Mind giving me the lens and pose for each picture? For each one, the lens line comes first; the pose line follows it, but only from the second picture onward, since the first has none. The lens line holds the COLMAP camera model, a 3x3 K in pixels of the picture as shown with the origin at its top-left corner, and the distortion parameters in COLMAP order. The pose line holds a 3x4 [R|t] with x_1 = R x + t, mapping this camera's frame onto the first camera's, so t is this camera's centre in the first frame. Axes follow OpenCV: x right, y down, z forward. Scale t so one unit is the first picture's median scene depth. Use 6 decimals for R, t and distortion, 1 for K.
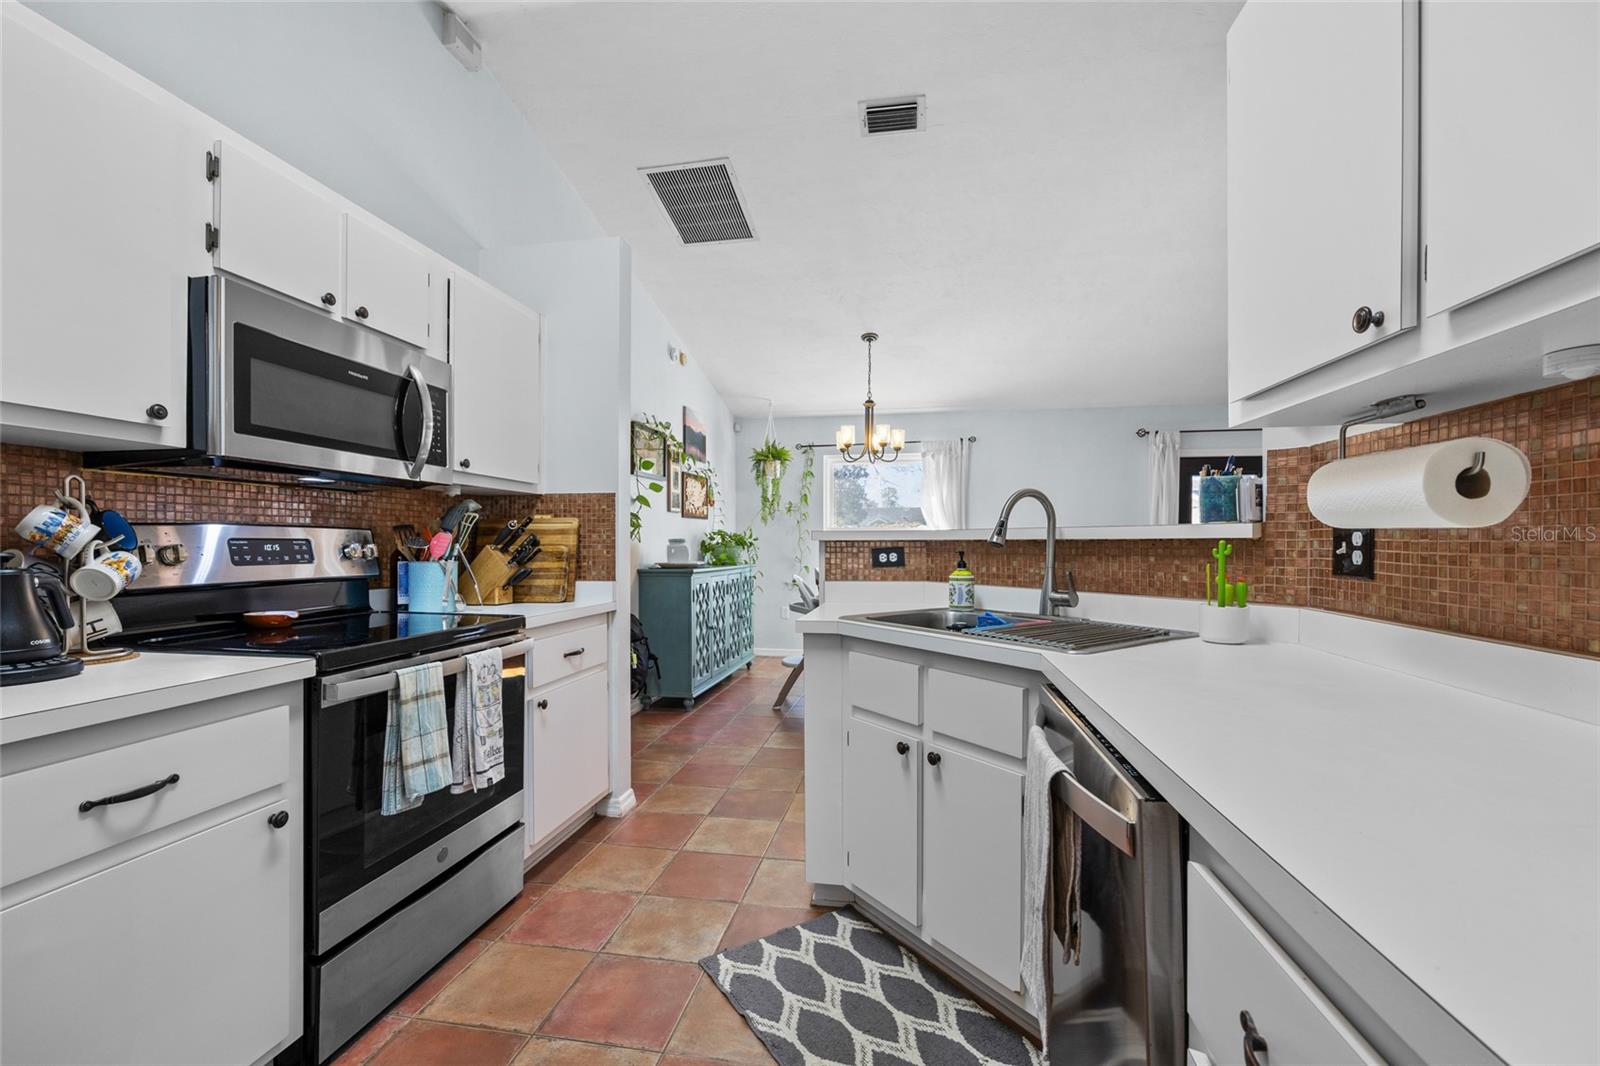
lens RADIAL K [[685.6, 0, 800.3], [0, 685.6, 552.2], [0, 0, 1]] dist [-0.001632, 0.000027]
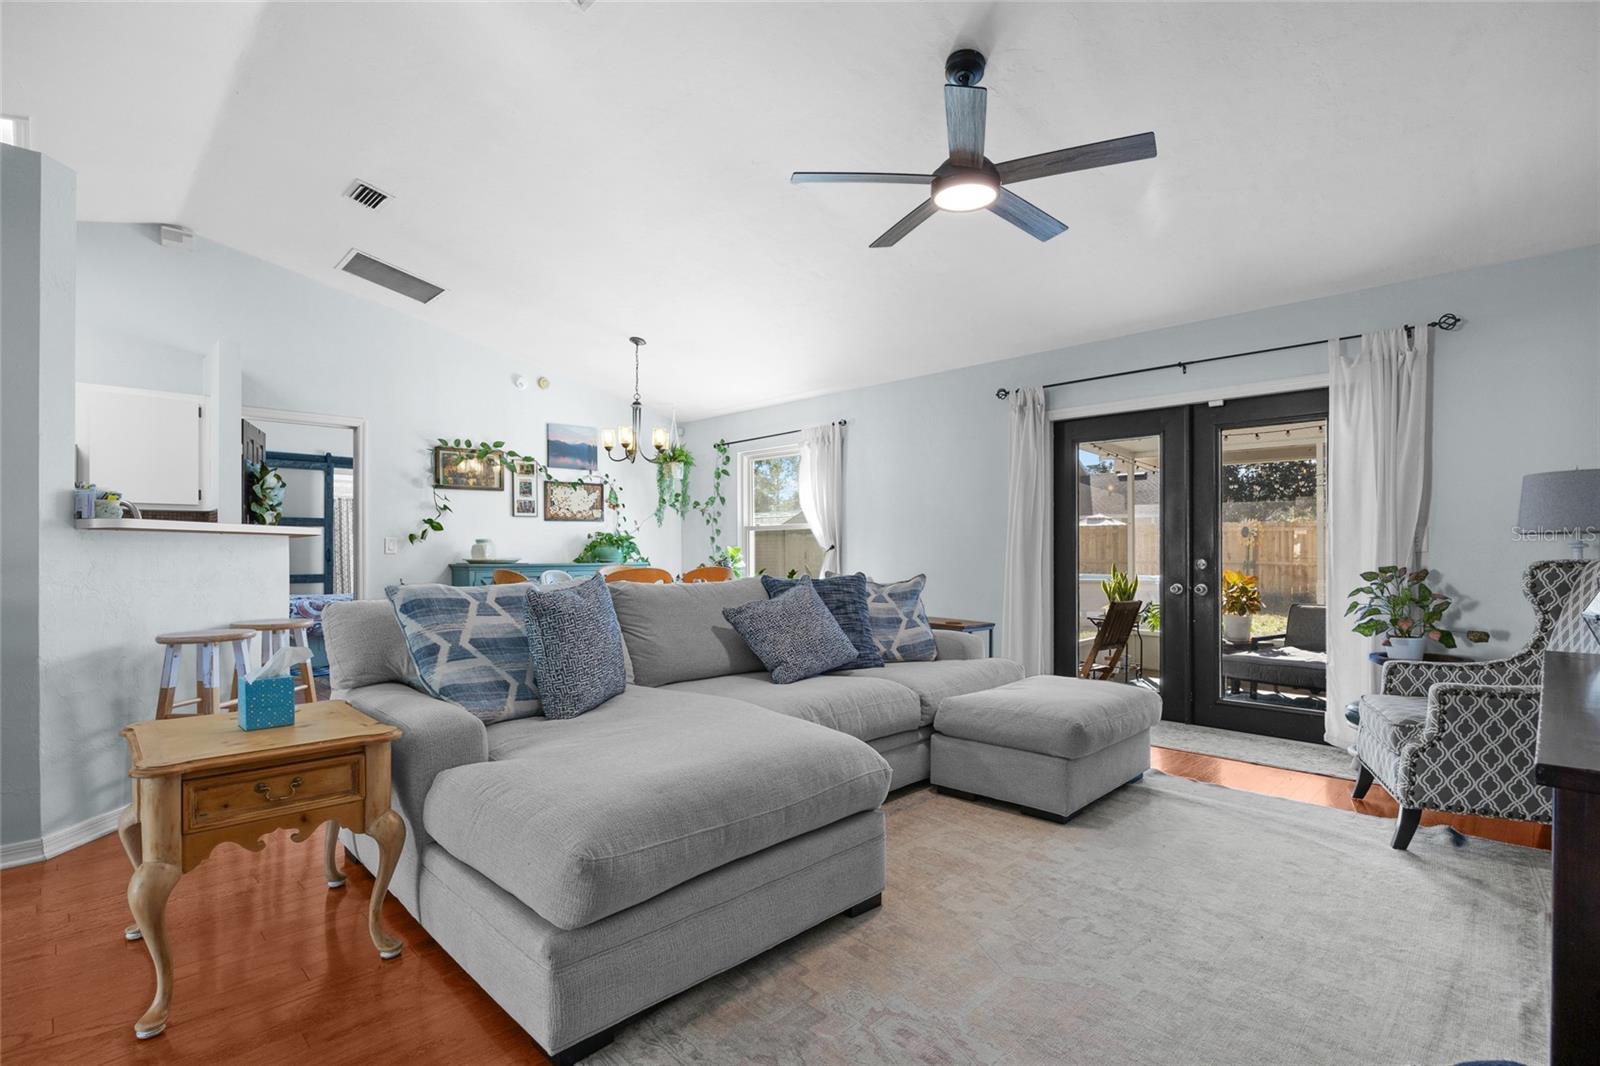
lens RADIAL K [[760.8, 0, 796.1], [0, 760.8, 545.9], [0, 0, 1]] dist [-0.035312, 0.000003]
pose [[0.807727, -0.003257, -0.589548, 2.016694], [-0.004858, 0.999914, -0.012179, 0.011129], [0.589537, 0.012701, 0.807642, 0.484926]]
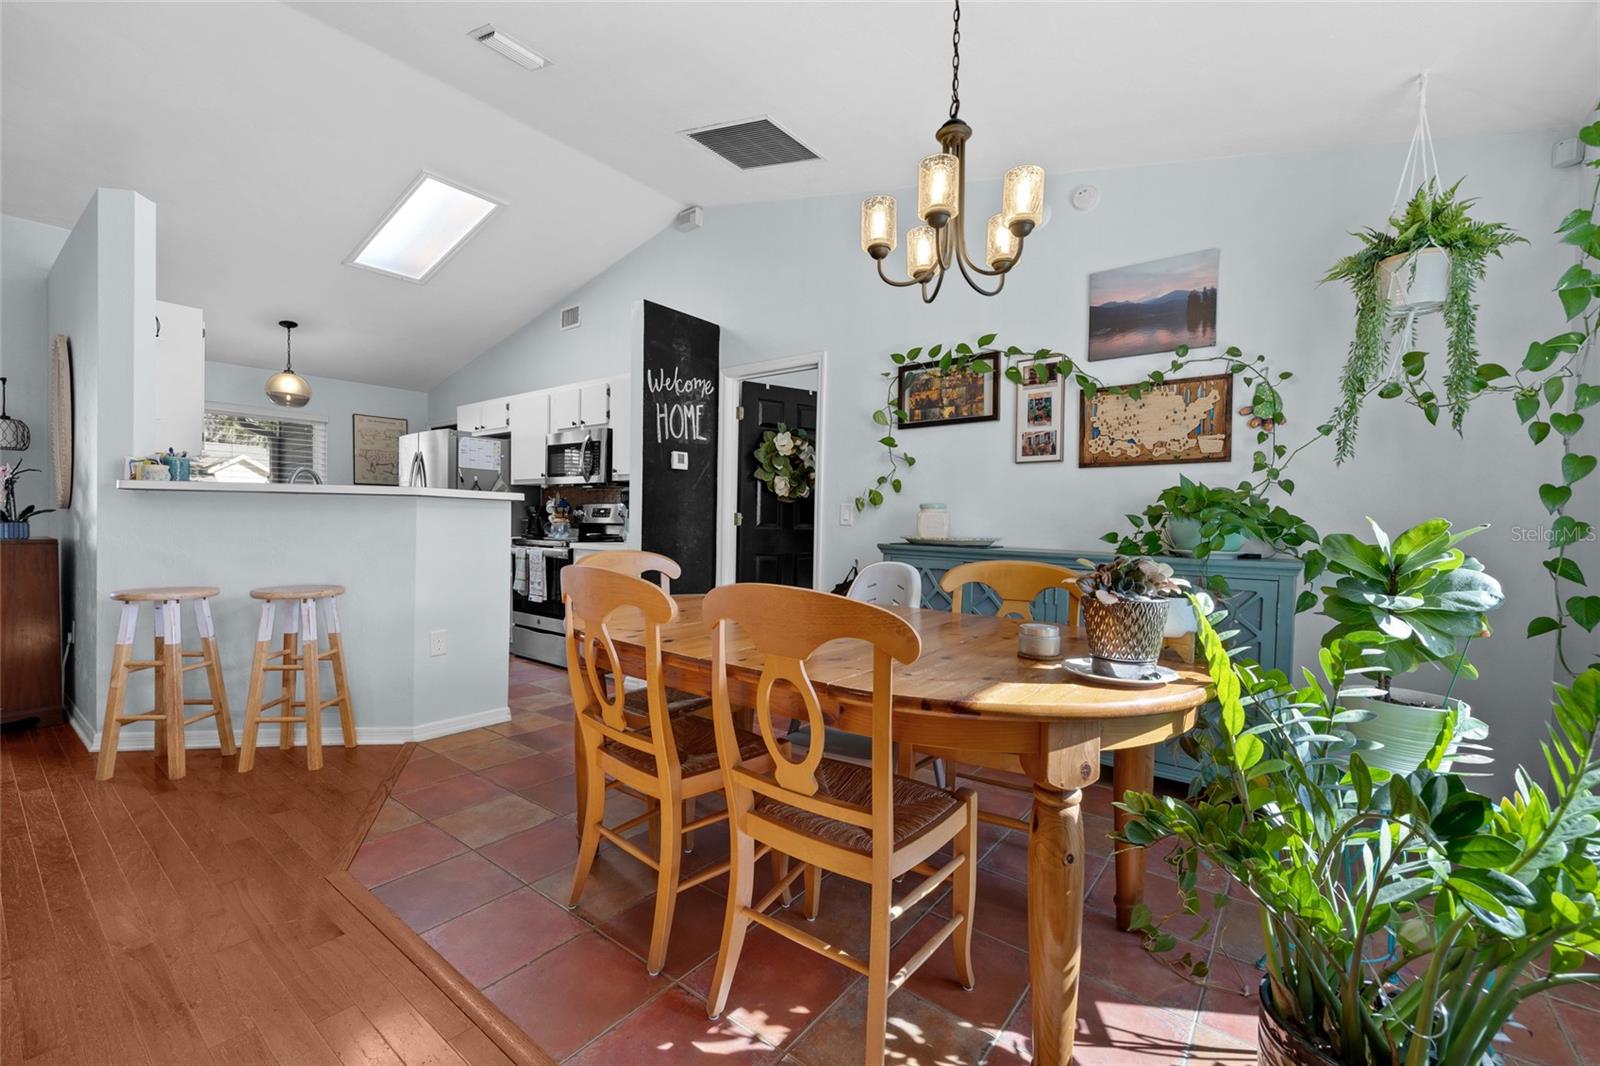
lens RADIAL K [[665.1, 0, 800.0], [0, 665.1, 533.0], [0, 0, 1]] dist [-0.007228, 0.000249]
pose [[-0.465745, 0.012183, -0.884835, 0.979948], [-0.024934, 0.999328, 0.026884, -0.009118], [0.884568, 0.034584, -0.465128, 2.312441]]
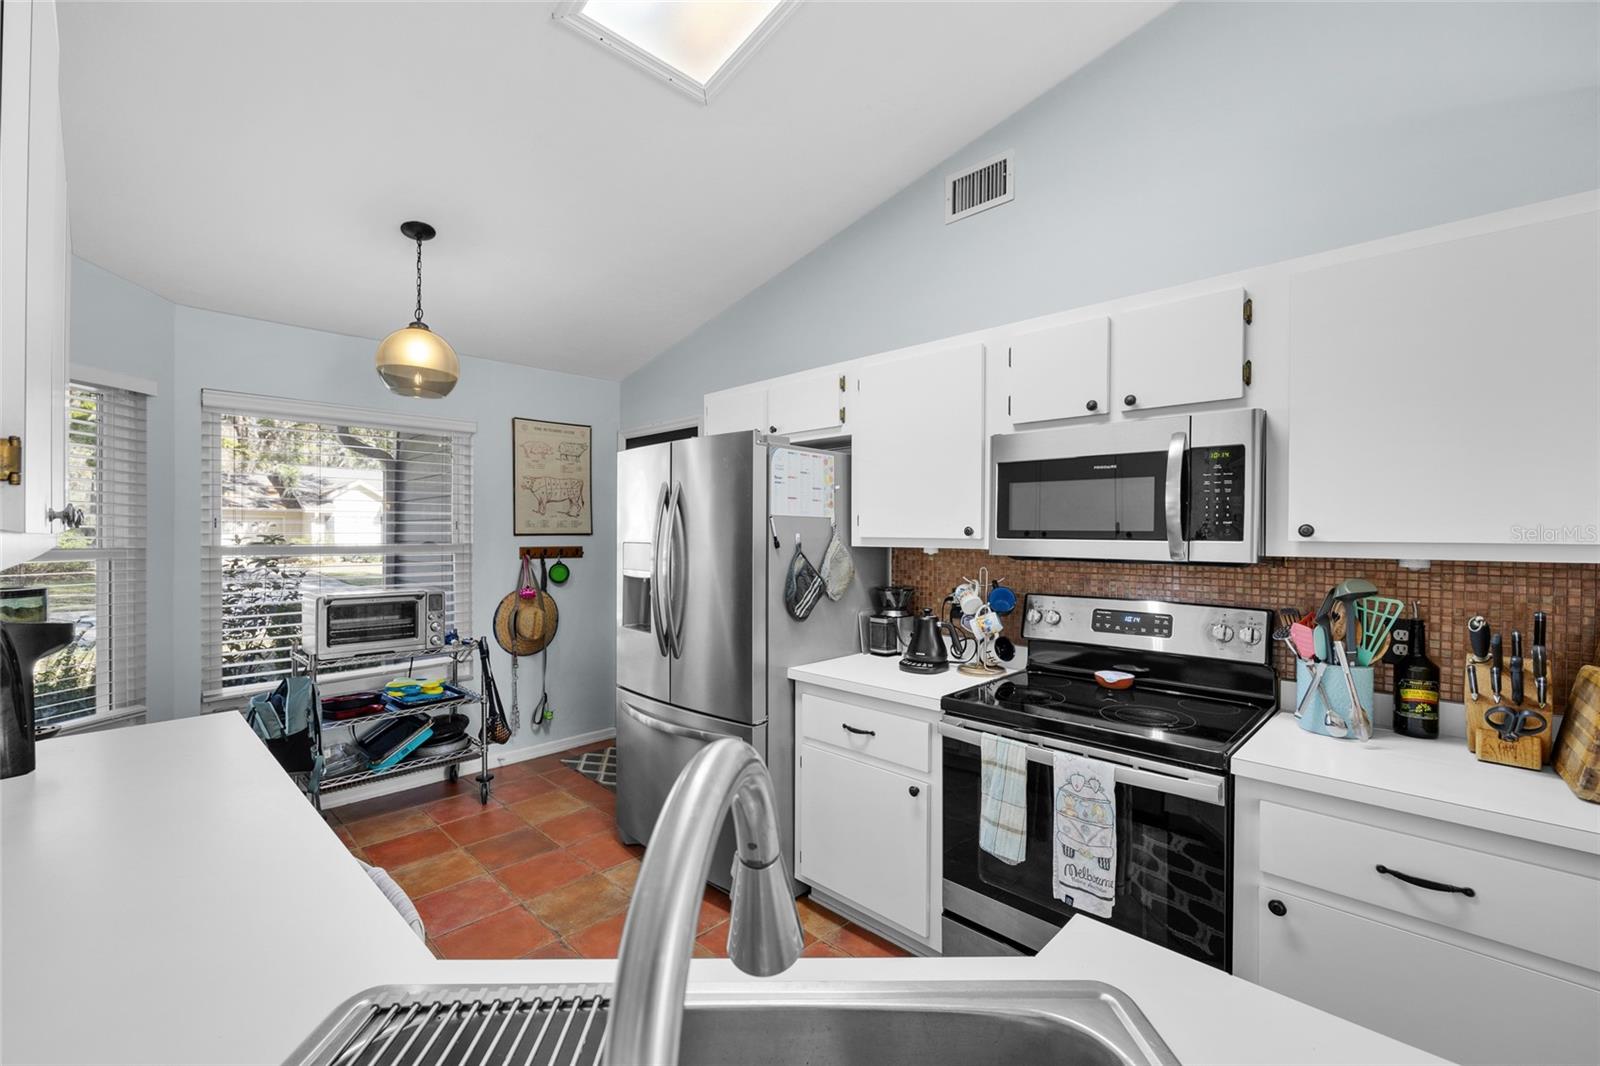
lens RADIAL K [[665.1, 0, 800.0], [0, 665.1, 533.0], [0, 0, 1]] dist [-0.007228, 0.000249]
pose [[-0.563739, -0.002236, -0.825950, 0.363704], [-0.014280, 0.999873, 0.007039, -0.118067], [0.825829, 0.015762, -0.563700, 0.903466]]
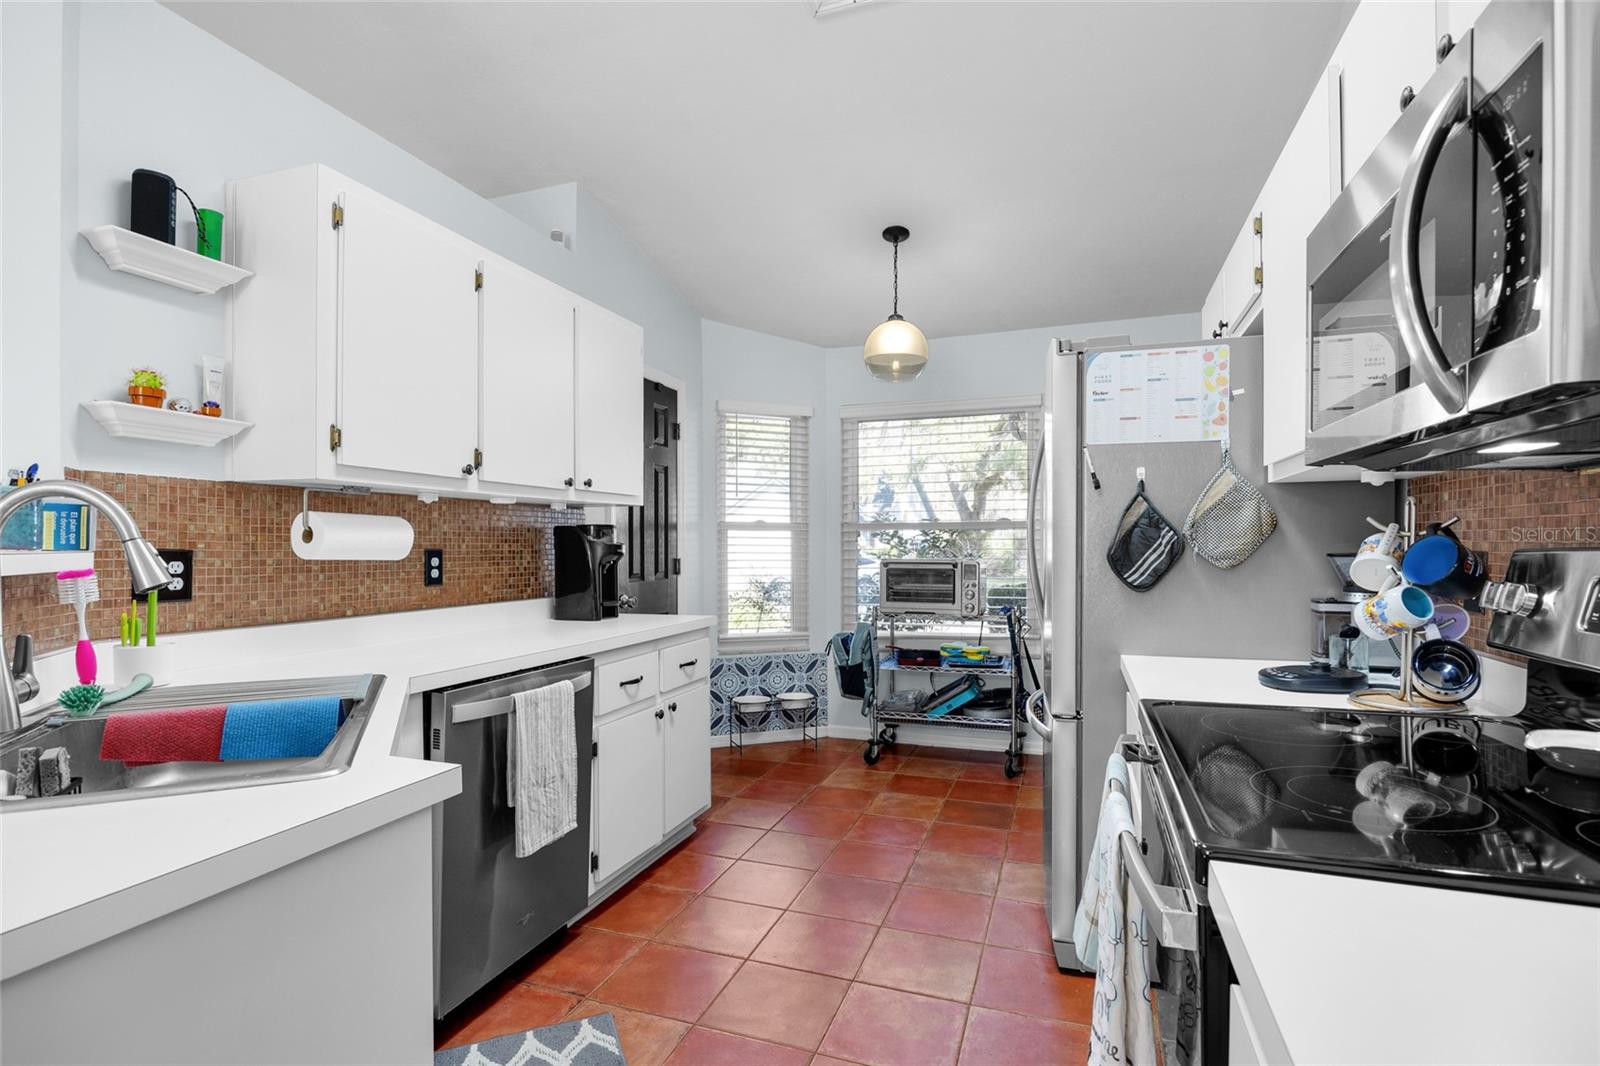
lens RADIAL K [[760.8, 0, 796.1], [0, 760.8, 545.9], [0, 0, 1]] dist [-0.035312, 0.000003]
pose [[-0.984224, 0.004825, 0.176861, -0.261252], [0.007729, 0.999846, 0.015733, -0.040002], [-0.176758, 0.016852, -0.984110, 1.199889]]
